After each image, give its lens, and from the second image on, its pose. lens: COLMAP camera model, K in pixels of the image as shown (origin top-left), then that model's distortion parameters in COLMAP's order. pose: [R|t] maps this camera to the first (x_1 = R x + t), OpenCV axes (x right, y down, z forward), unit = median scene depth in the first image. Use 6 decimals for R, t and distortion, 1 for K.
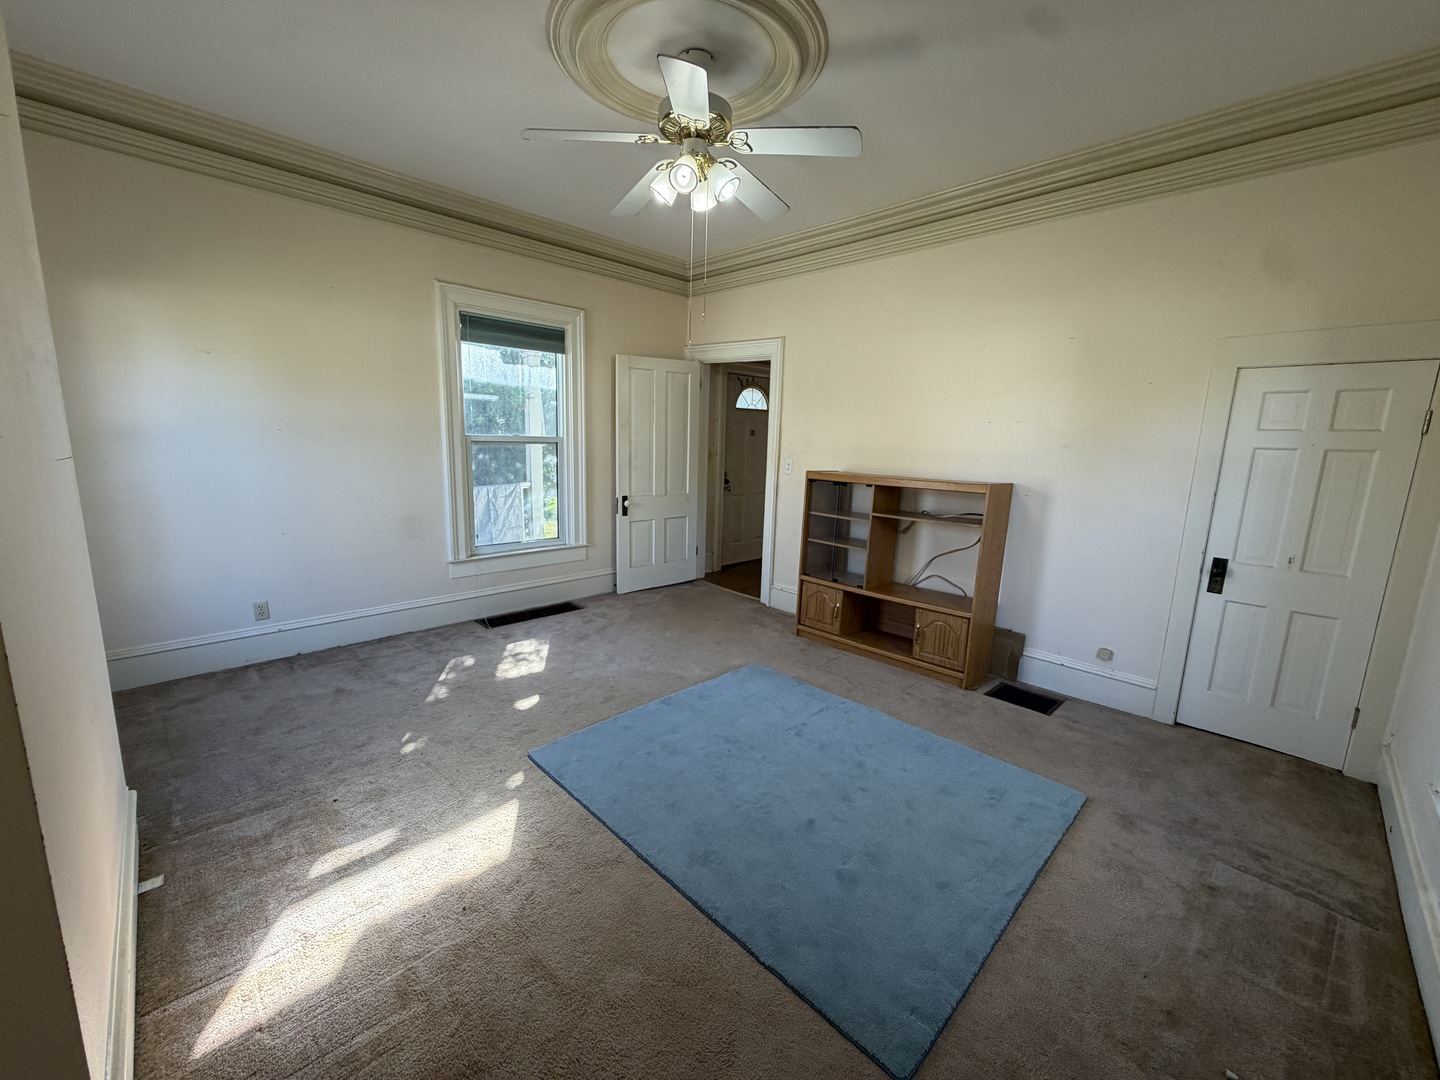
lens RADIAL K [[573.3, 0, 711.9], [0, 573.3, 542.6], [0, 0, 1]] dist [0.001333, -0.000347]
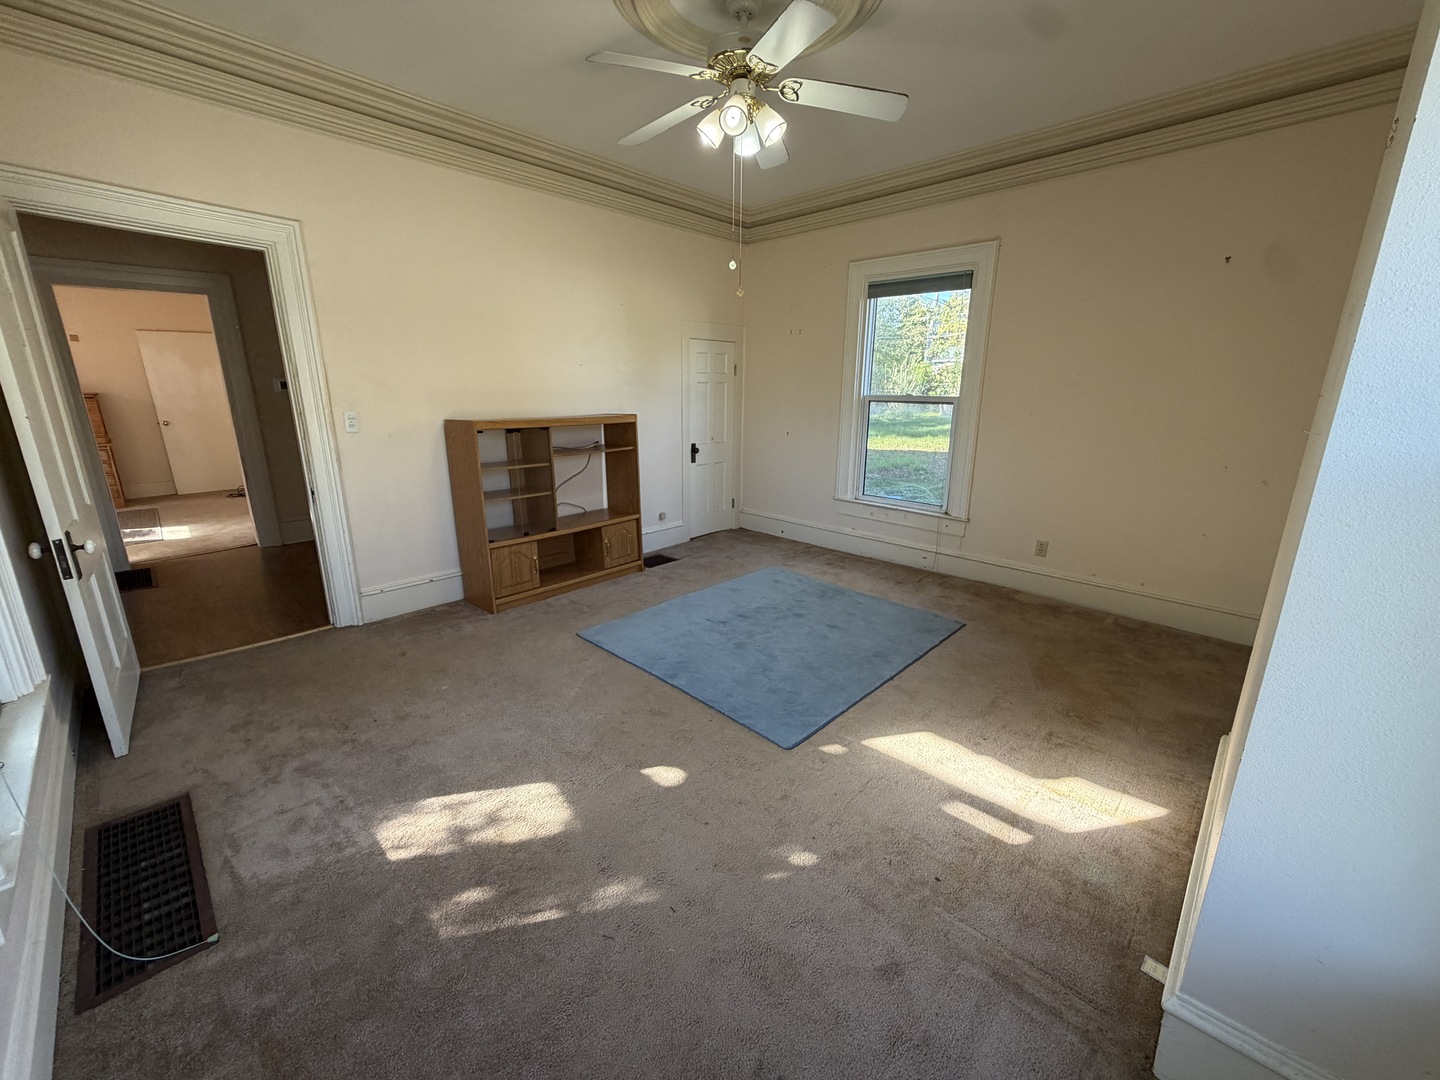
lens RADIAL K [[573.3, 0, 719.2], [0, 573.3, 542.4], [0, 0, 1]] dist [0.001333, -0.000347]
pose [[-0.033060, -0.288074, 0.957037, -0.774302], [0.176188, 0.940885, 0.289298, -0.152190], [-0.983801, 0.178183, 0.019649, 0.738352]]
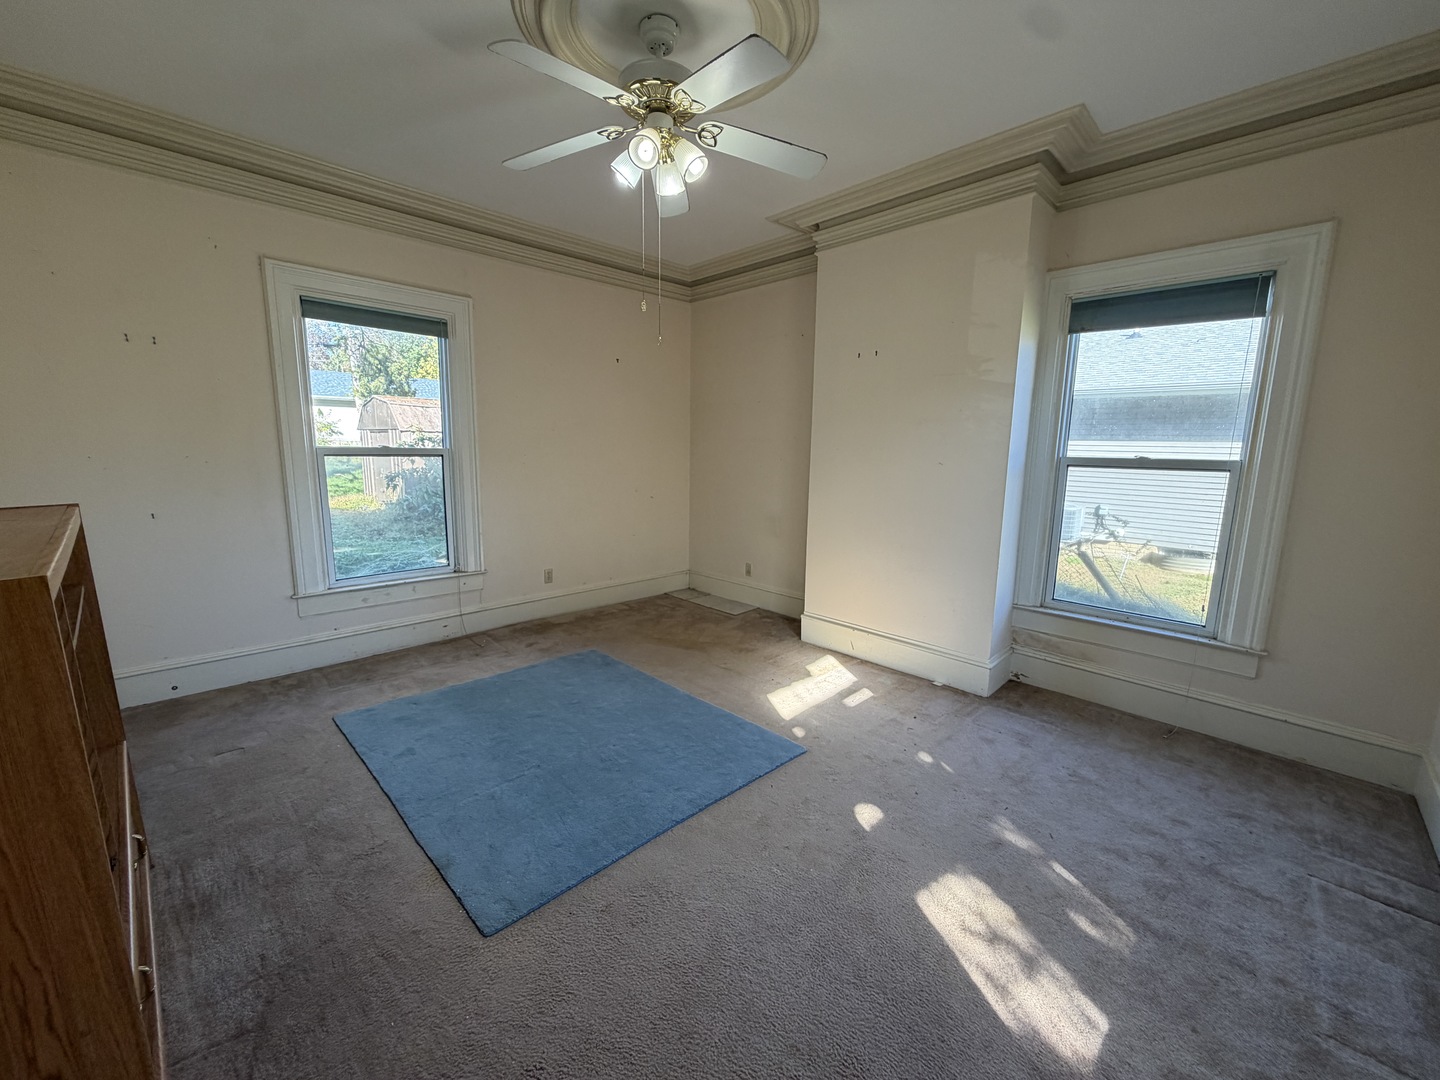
lens RADIAL K [[573.3, 0, 713.7], [0, 573.3, 539.1], [0, 0, 1]] dist [0.001333, -0.000347]
pose [[-0.998973, -0.043846, -0.011410, -0.087837], [-0.045101, 0.938407, 0.342577, -0.245600], [-0.004314, 0.342739, -0.939421, 1.326493]]
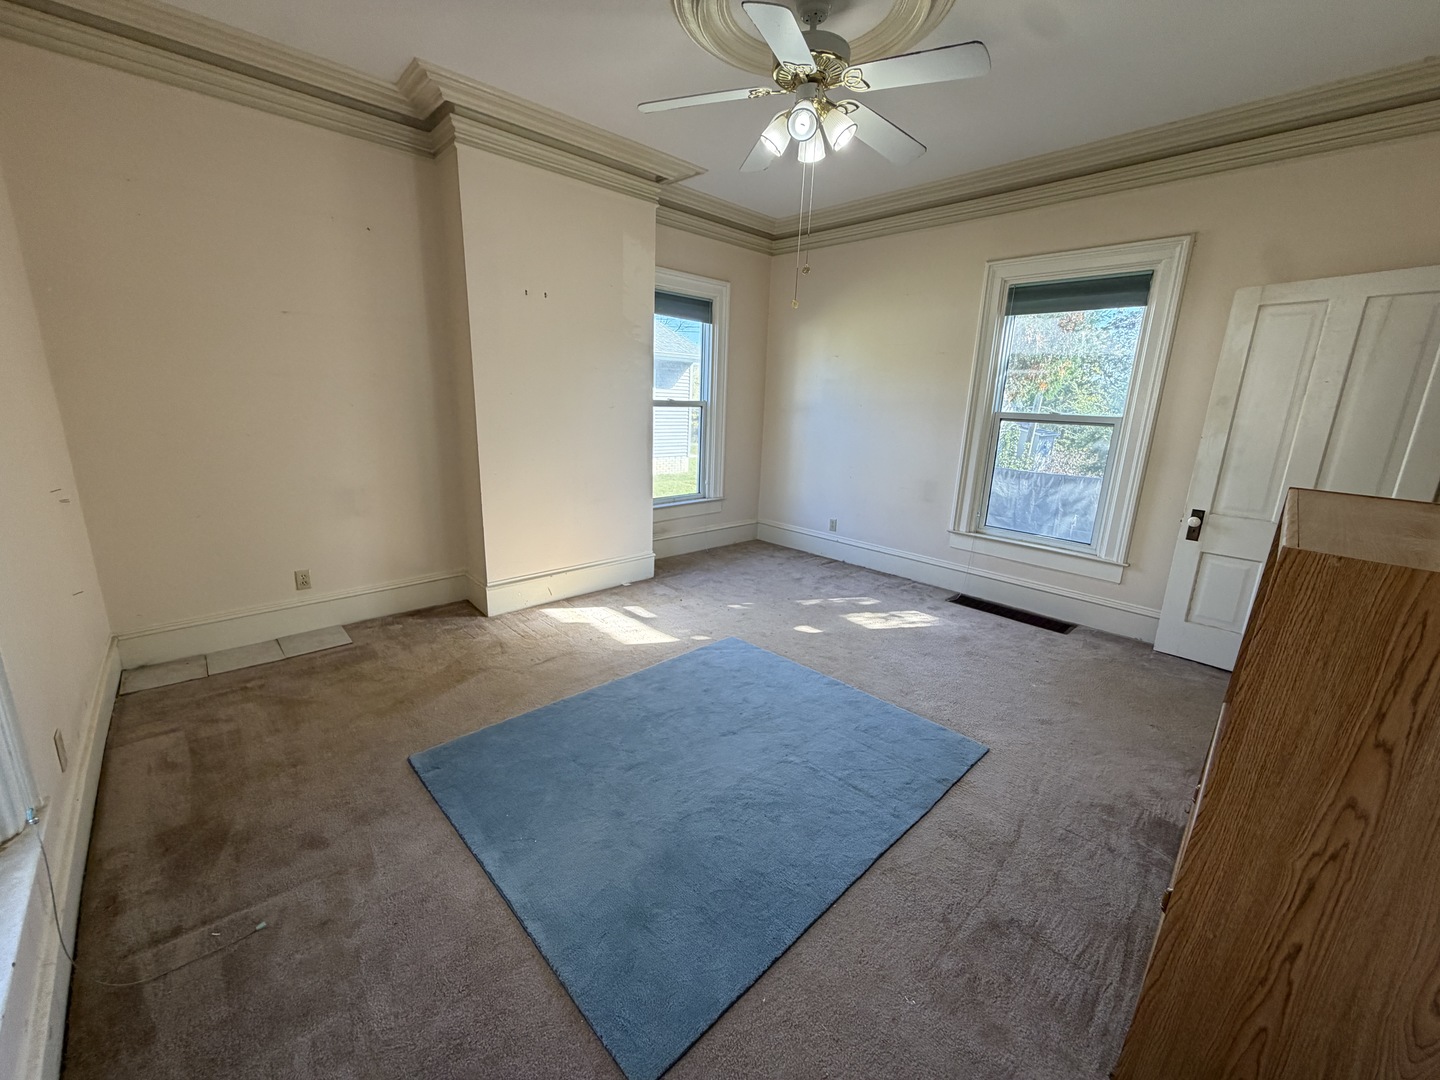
lens RADIAL K [[573.3, 0, 718.5], [0, 573.3, 542.5], [0, 0, 1]] dist [0.001333, -0.000347]
pose [[-0.004186, 0.219392, -0.975628, 0.683565], [-0.219040, 0.951742, 0.214961, -0.092948], [0.975707, 0.214601, 0.044072, 0.617626]]
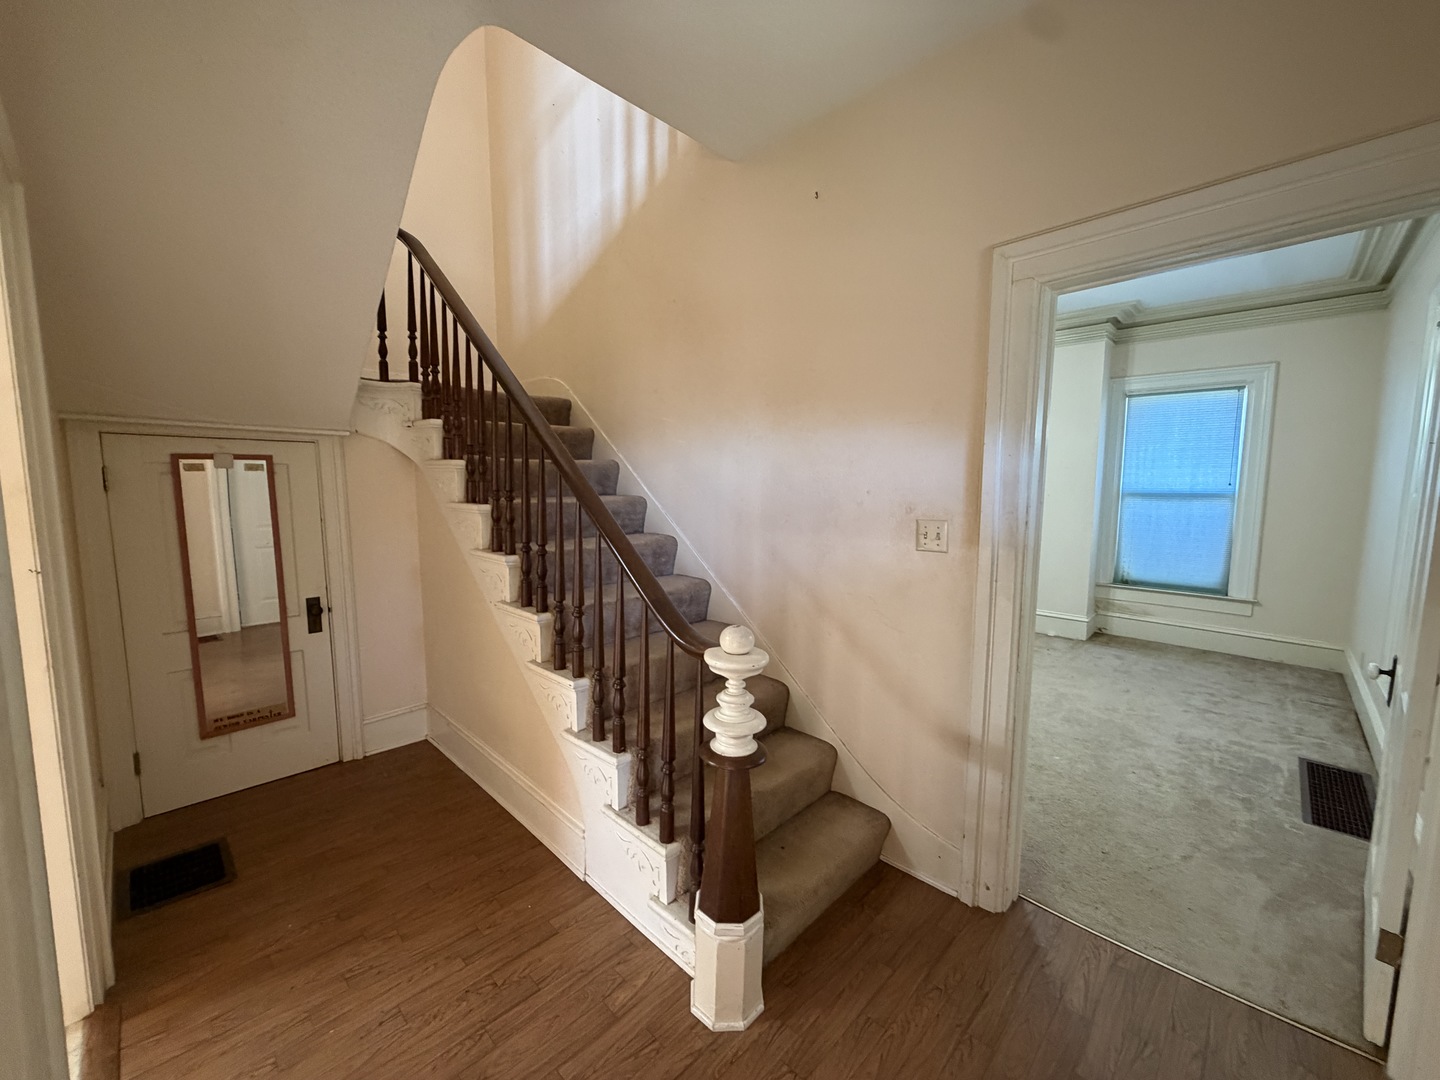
lens RADIAL K [[573.3, 0, 722.5], [0, 573.3, 539.6], [0, 0, 1]] dist [0.001333, -0.000347]
pose [[-0.998814, -0.031972, -0.036712, 0.435314], [-0.041133, 0.957603, 0.285140, -0.335520], [0.026039, 0.286312, -0.957782, 1.843766]]
